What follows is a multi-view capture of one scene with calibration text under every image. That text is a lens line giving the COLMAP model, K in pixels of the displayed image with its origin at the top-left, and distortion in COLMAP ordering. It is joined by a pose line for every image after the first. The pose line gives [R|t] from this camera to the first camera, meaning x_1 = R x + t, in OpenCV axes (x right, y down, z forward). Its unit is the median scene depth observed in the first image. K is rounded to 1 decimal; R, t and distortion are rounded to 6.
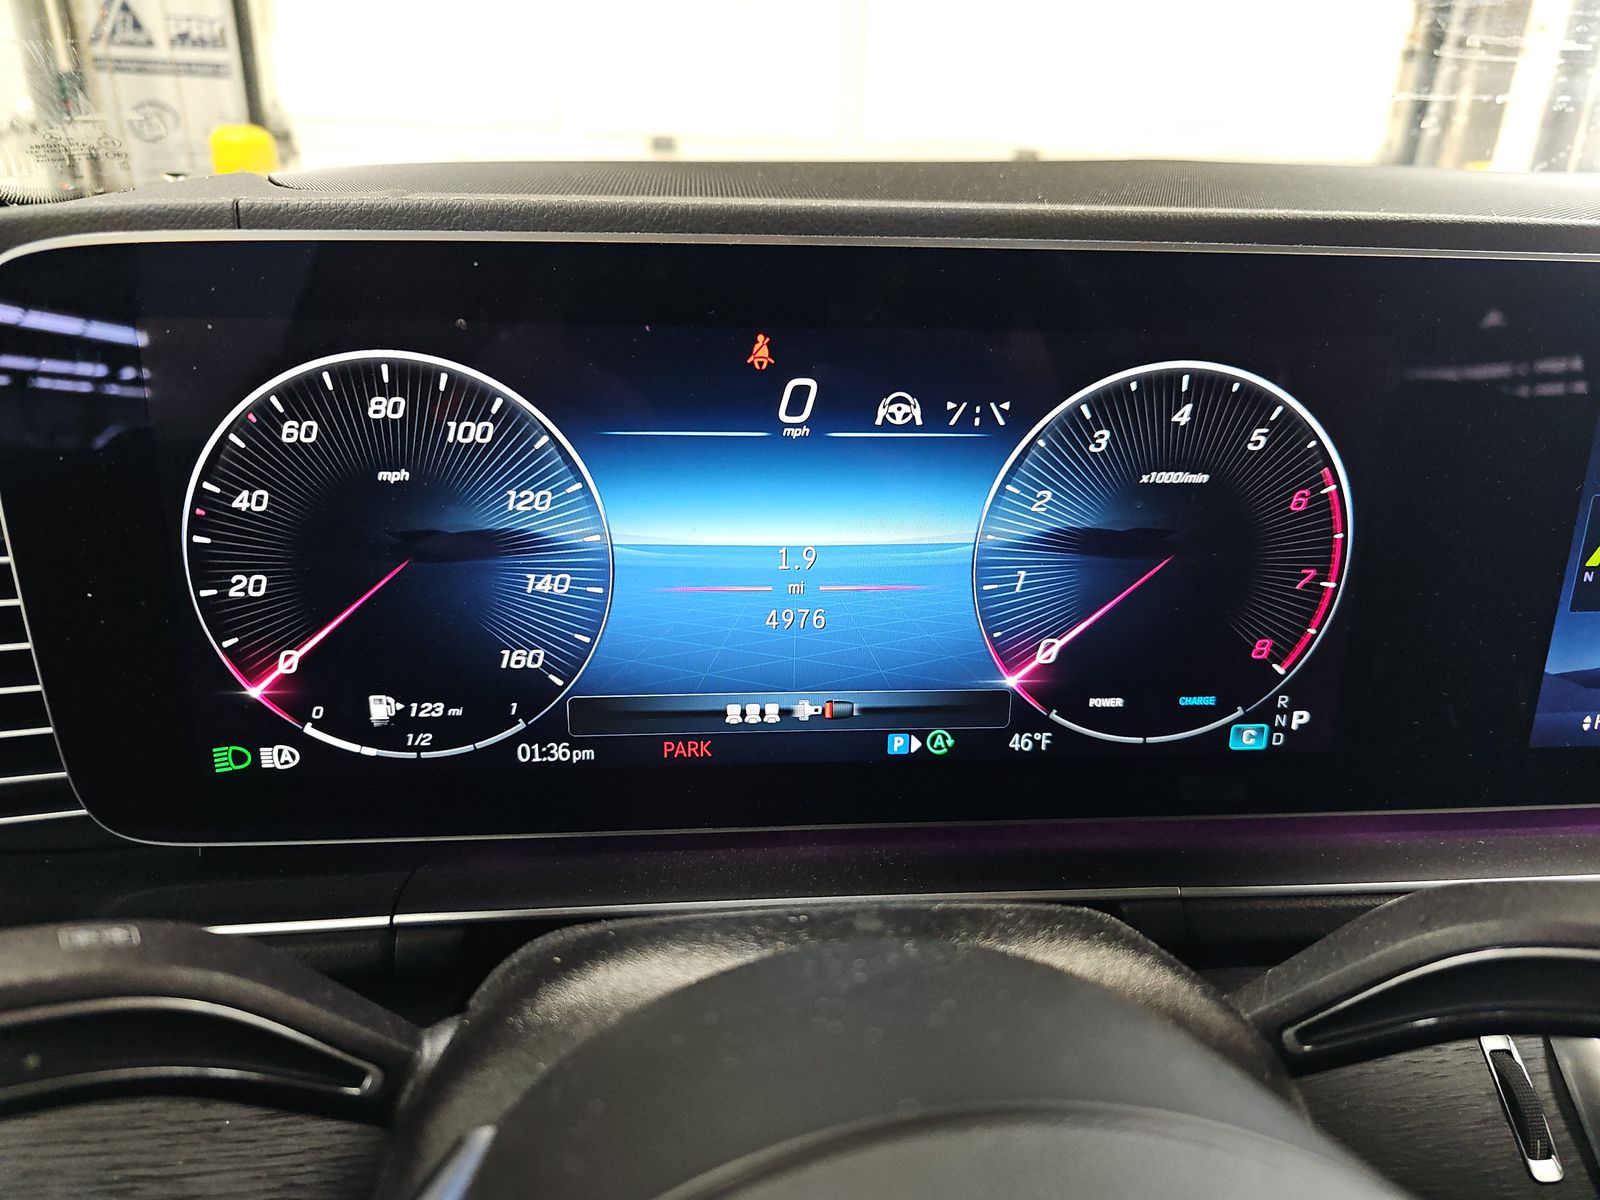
lens RADIAL K [[1033.9, 0, 800.0], [0, 1033.9, 600.0], [0, 0, 1]] dist [0.006528, -0.002245]
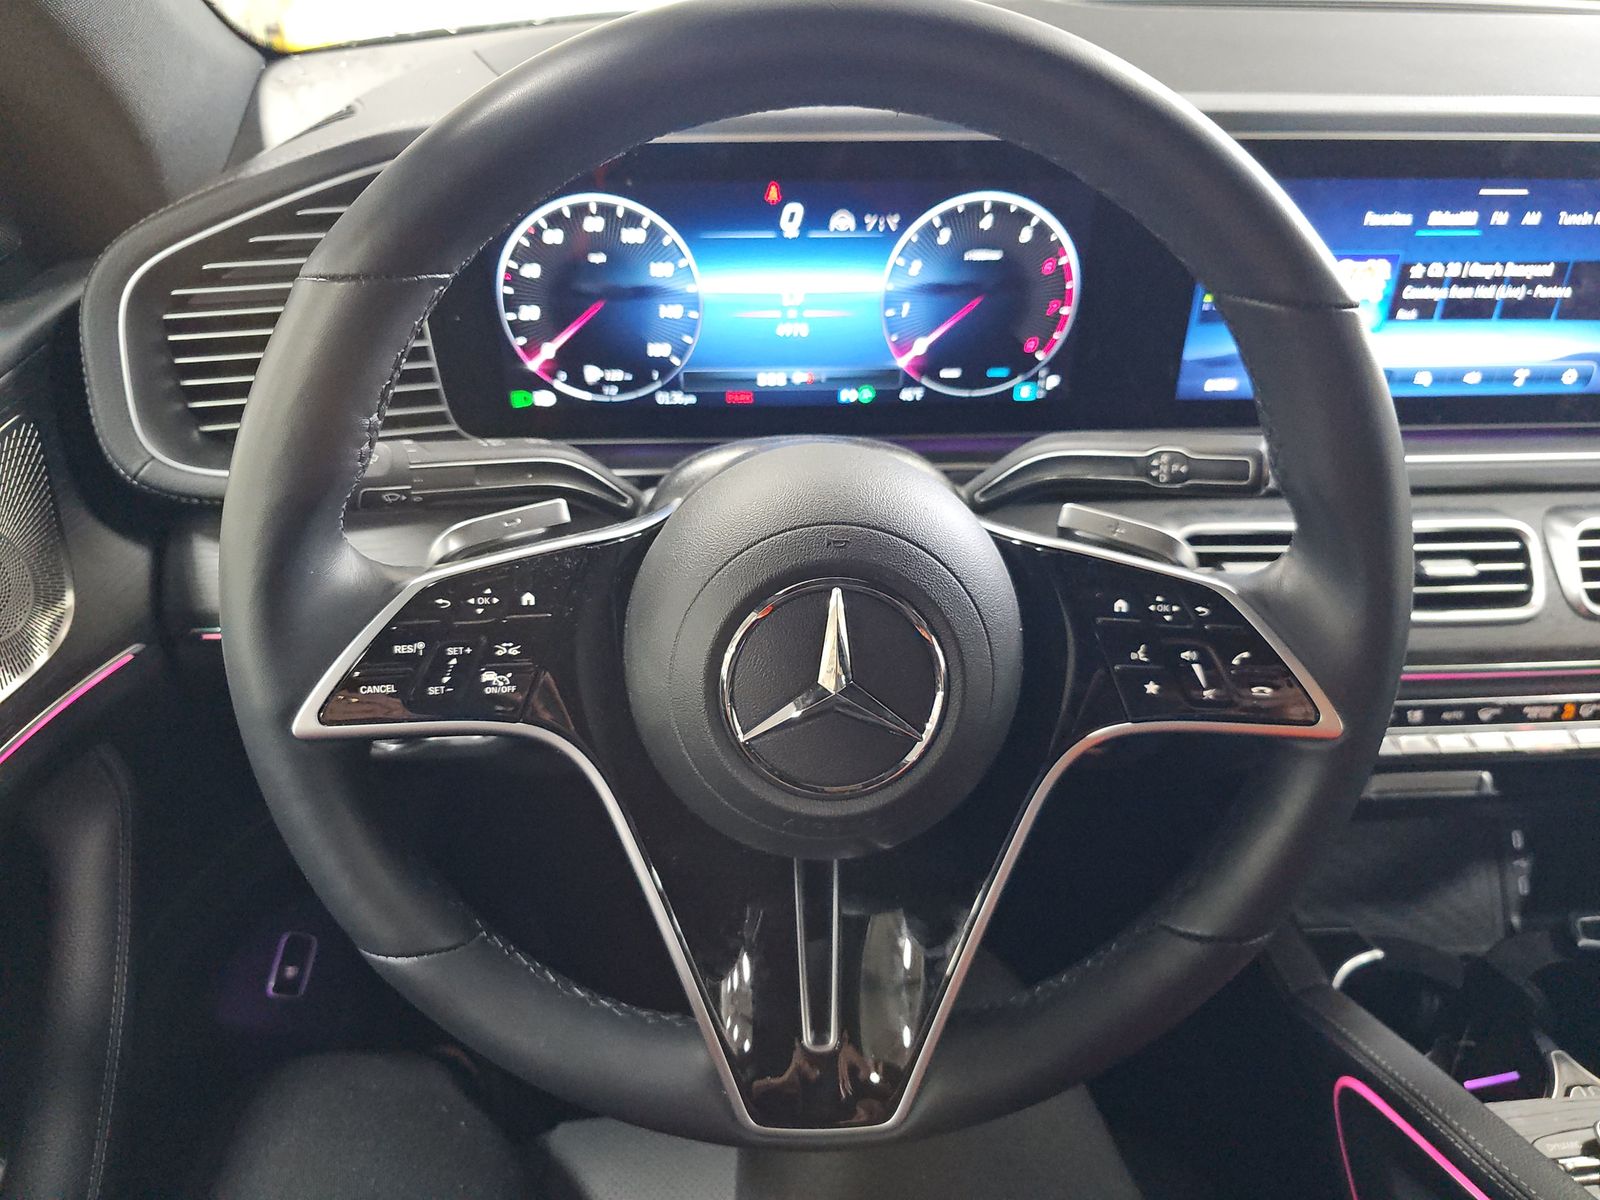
lens RADIAL K [[1033.9, 0, 800.0], [0, 1033.9, 600.0], [0, 0, 1]] dist [0.006528, -0.002245]
pose [[0.999440, 0.007136, -0.032692, 0.081254], [0.001585, 0.965802, 0.259274, 0.004828], [0.033424, -0.259181, 0.965250, -1.094065]]
